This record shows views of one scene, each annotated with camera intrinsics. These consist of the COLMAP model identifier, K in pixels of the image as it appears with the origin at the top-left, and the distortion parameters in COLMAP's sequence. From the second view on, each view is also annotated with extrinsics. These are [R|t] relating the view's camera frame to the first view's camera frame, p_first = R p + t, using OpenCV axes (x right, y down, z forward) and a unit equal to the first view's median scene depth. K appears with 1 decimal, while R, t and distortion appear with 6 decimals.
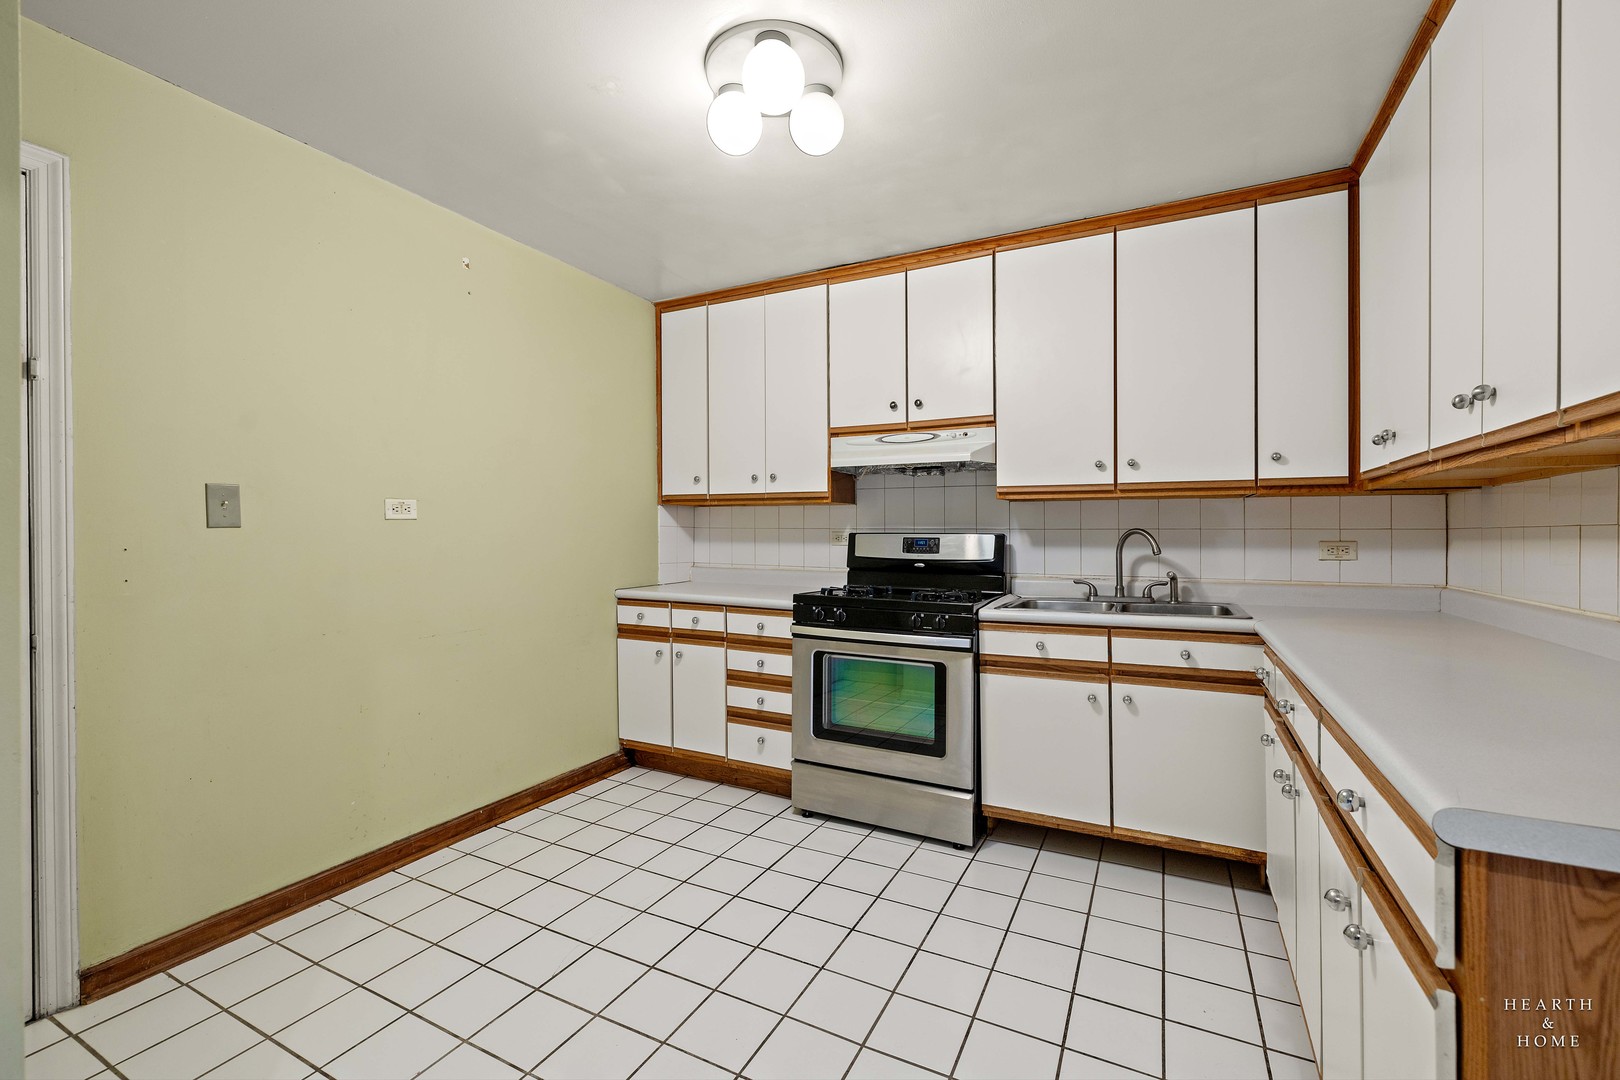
lens RADIAL K [[692.9, 0, 802.3], [0, 692.9, 536.2], [0, 0, 1]] dist [0.005014, 0.000209]
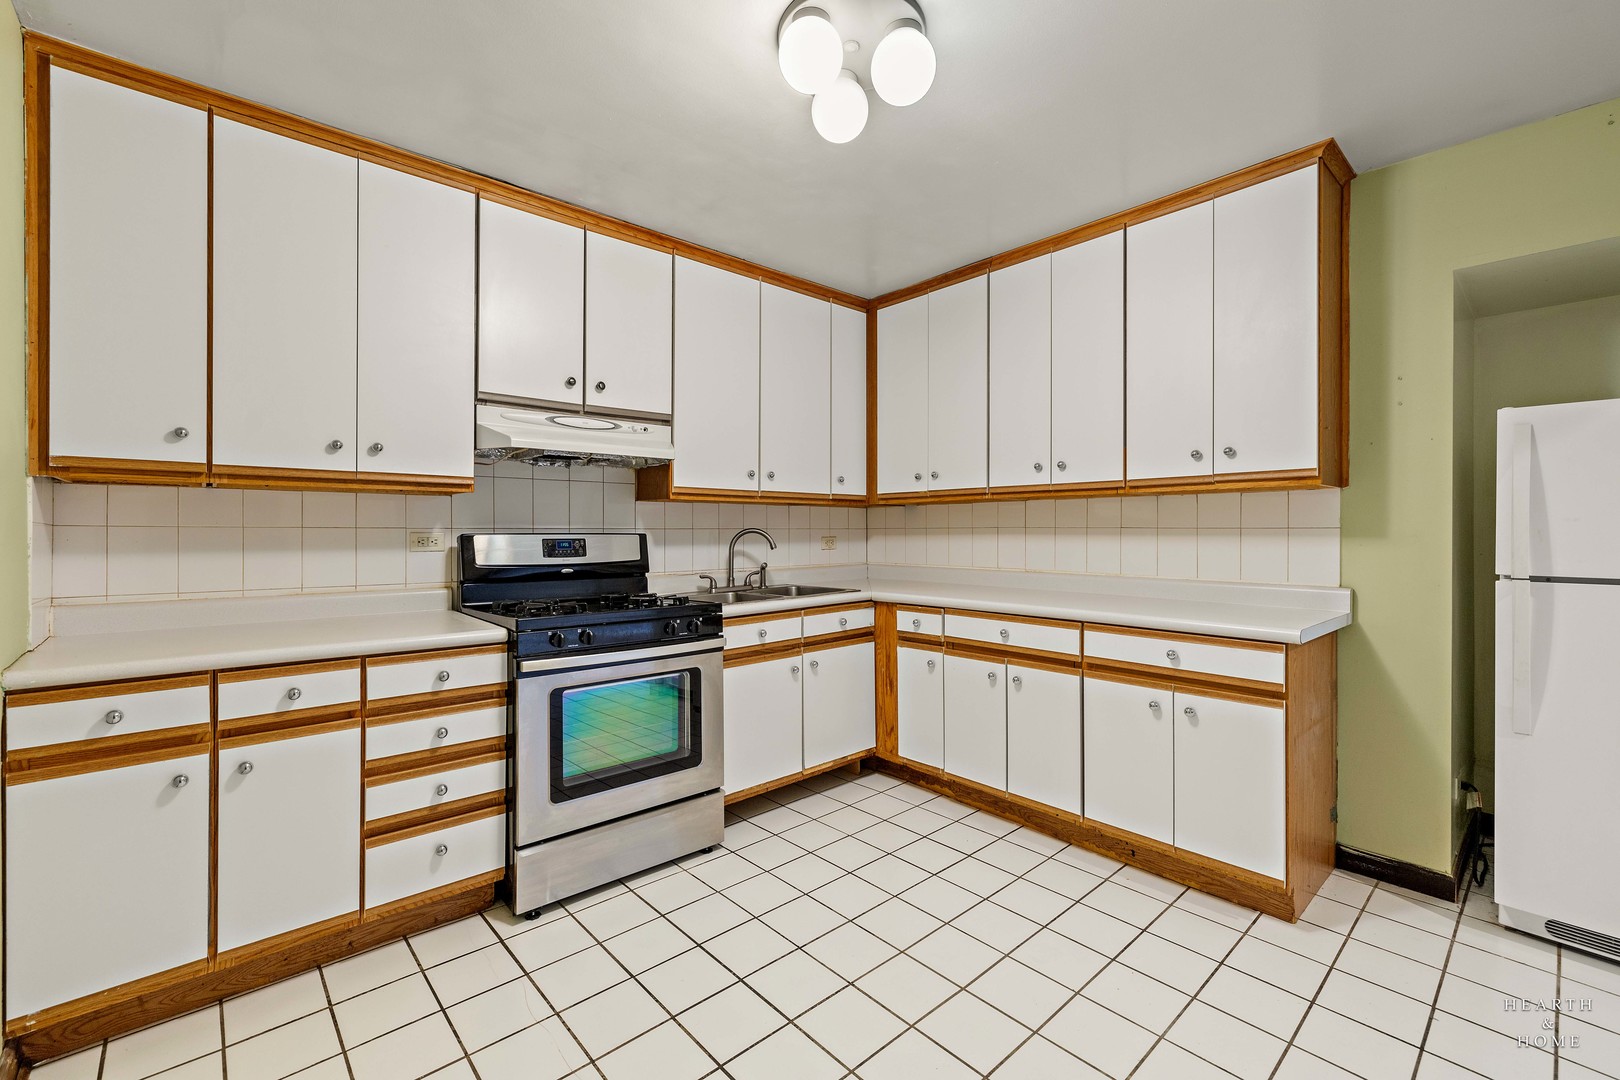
lens RADIAL K [[692.9, 0, 817.0], [0, 692.9, 526.1], [0, 0, 1]] dist [0.005014, 0.000209]
pose [[0.348340, 0.004759, 0.937356, -0.591125], [0.010039, 0.999911, -0.008807, -0.003255], [-0.937314, 0.012478, 0.348261, 0.459560]]
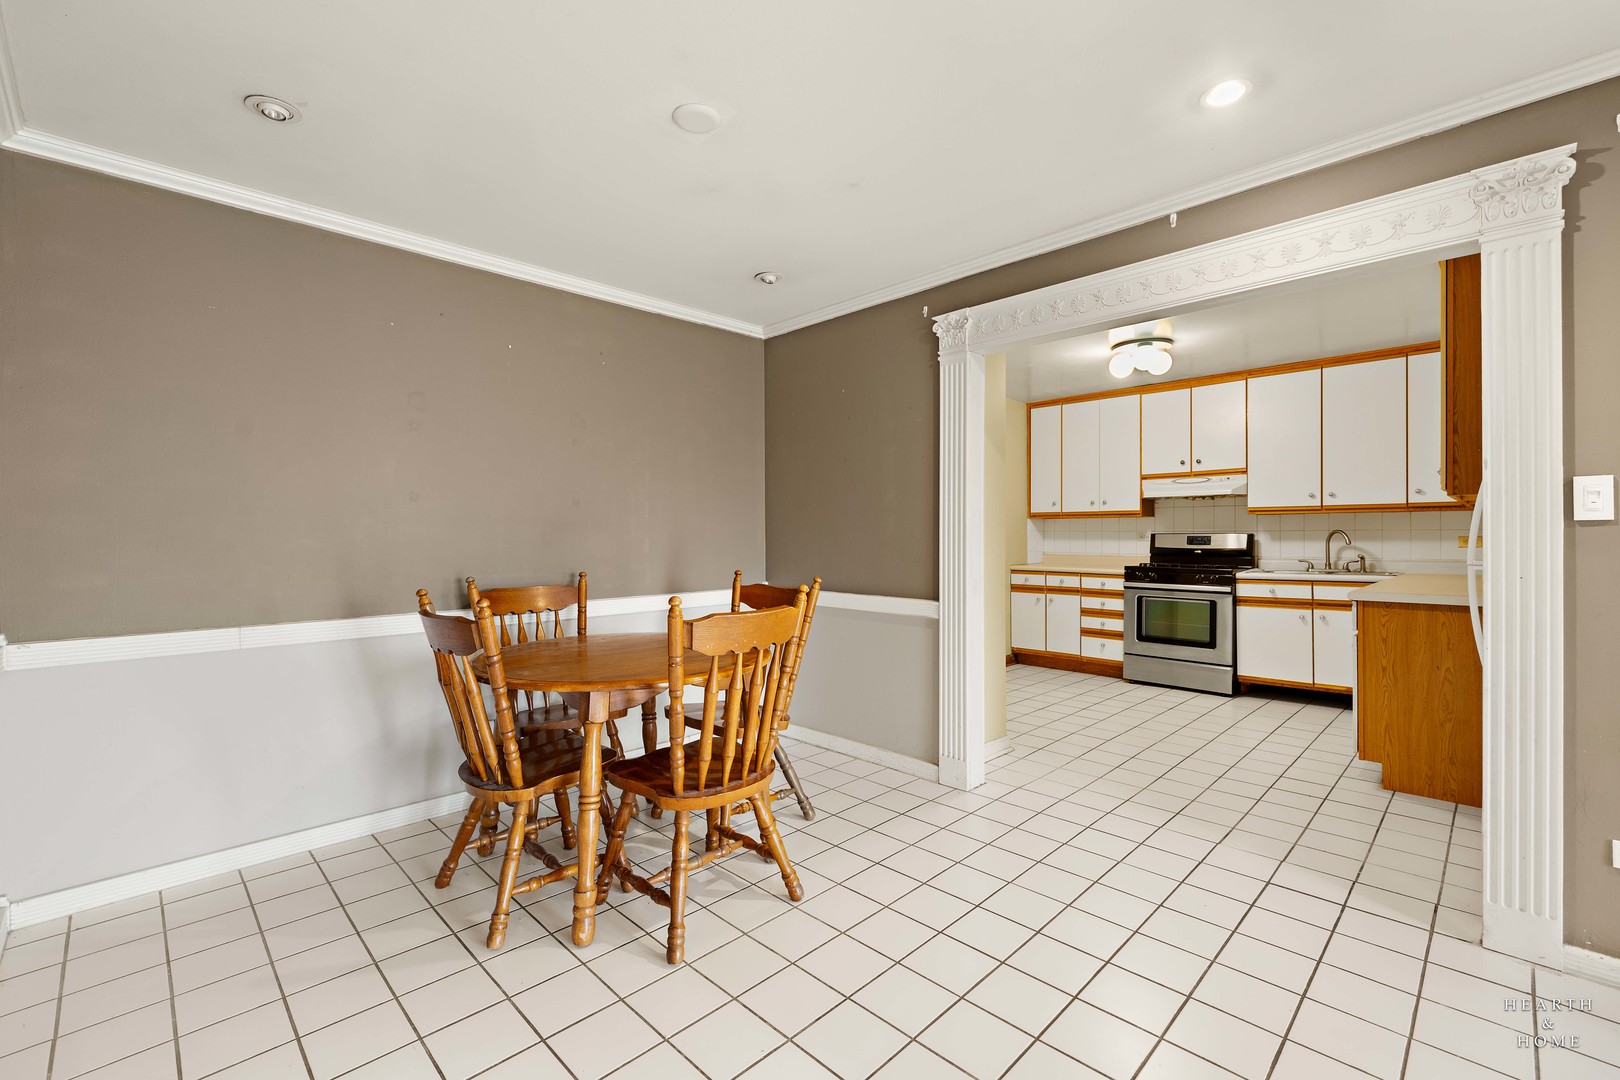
lens RADIAL K [[692.9, 0, 810.1], [0, 692.9, 546.5], [0, 0, 1]] dist [0.005014, 0.000209]
pose [[0.953093, 0.000536, -0.302676, -0.261484], [0.002445, 0.999952, 0.009472, 0.010644], [0.302666, -0.009767, 0.953047, -1.080701]]
